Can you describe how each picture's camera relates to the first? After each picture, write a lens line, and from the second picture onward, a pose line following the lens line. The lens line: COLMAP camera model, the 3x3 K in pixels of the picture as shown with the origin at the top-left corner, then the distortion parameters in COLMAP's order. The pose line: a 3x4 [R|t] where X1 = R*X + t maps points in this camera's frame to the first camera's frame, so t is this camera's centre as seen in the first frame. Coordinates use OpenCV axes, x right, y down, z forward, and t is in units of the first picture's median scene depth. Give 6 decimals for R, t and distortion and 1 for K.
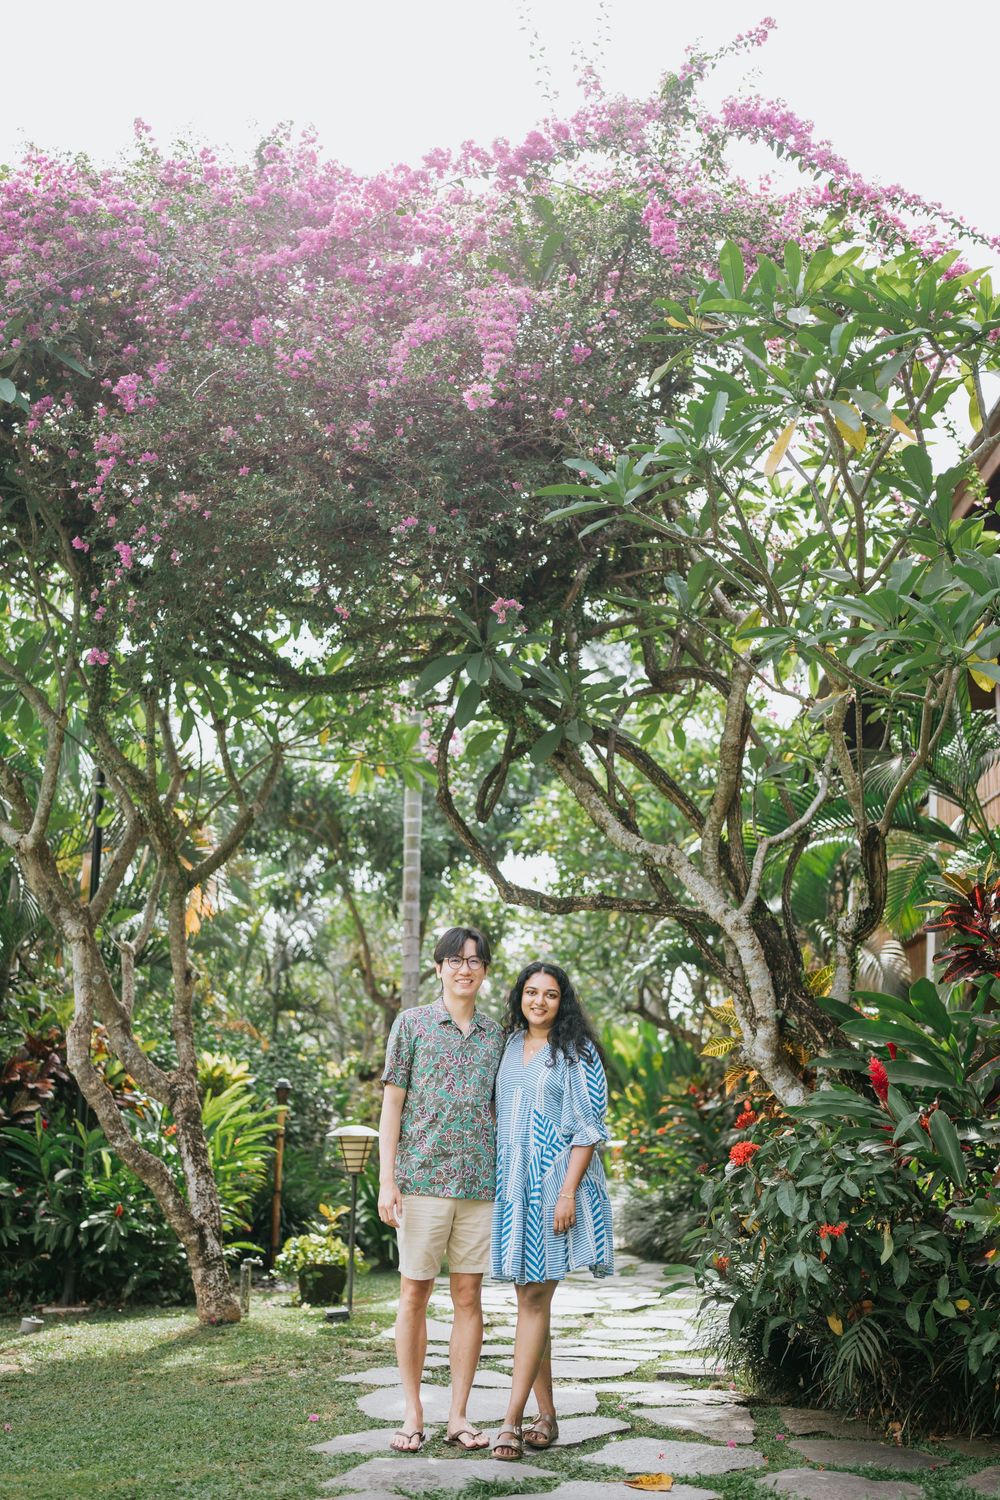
lens RADIAL K [[1672.1, 0, 500.0], [0, 1672.1, 750.0], [0, 0, 1]] dist [0.017992, -0.052833]
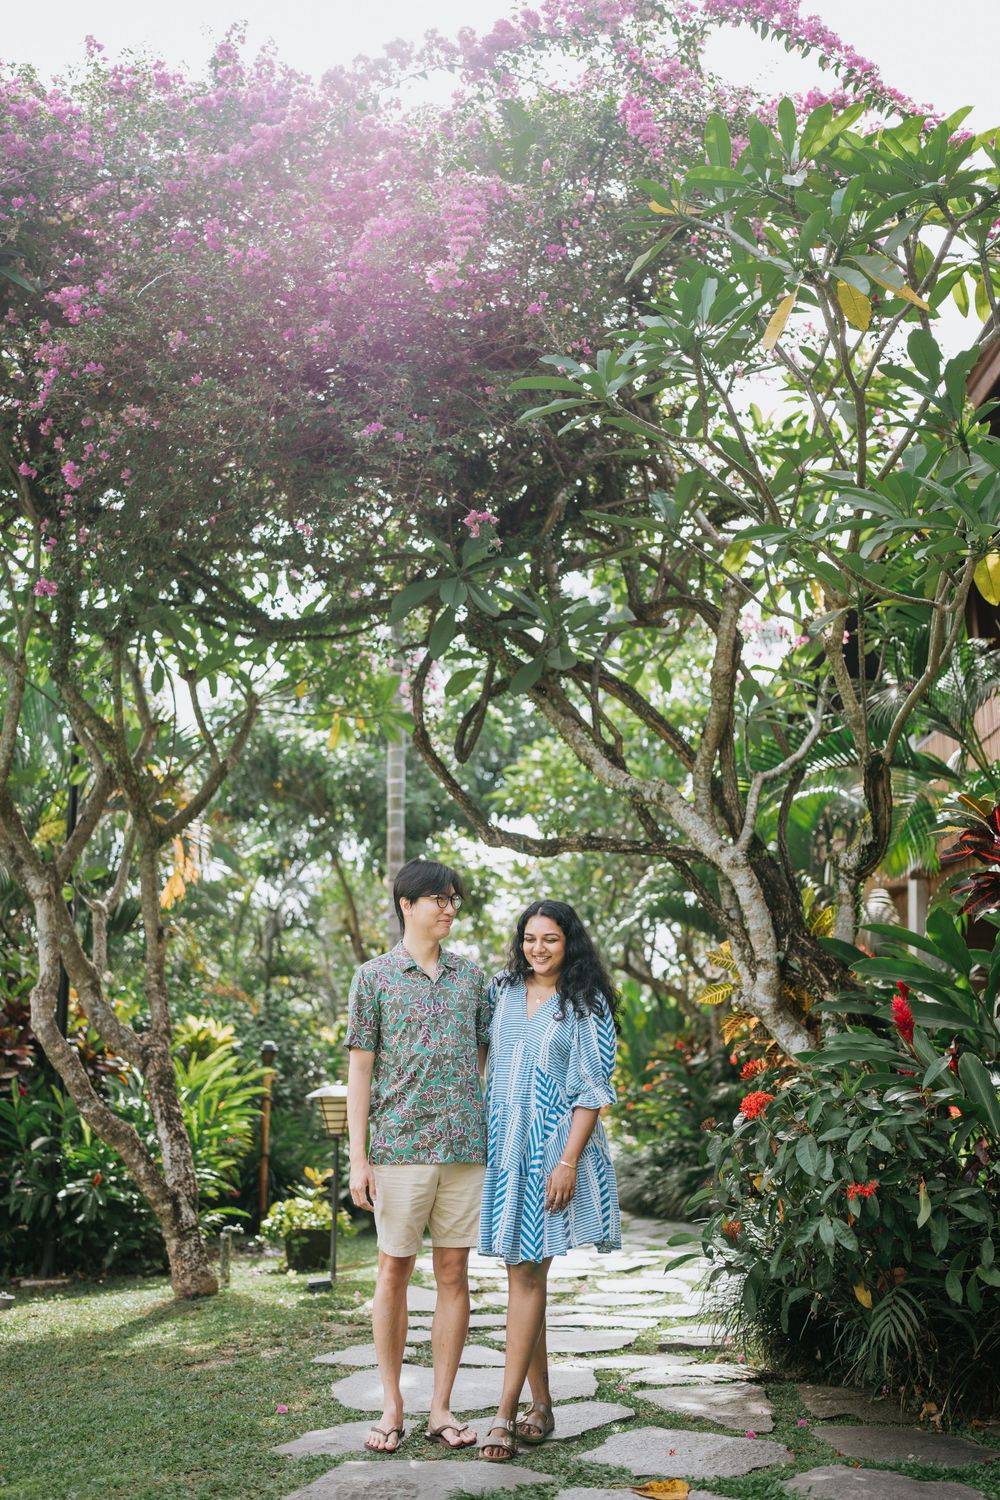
lens RADIAL K [[1429.4, 0, 500.0], [0, 1429.4, 750.0], [0, 0, 1]] dist [-0.000387, 0.015291]
pose [[0.999804, -0.018248, 0.007663, 0.005245], [0.018347, 0.999747, -0.013024, 0.046343], [-0.007423, 0.013162, 0.999886, 0.184904]]
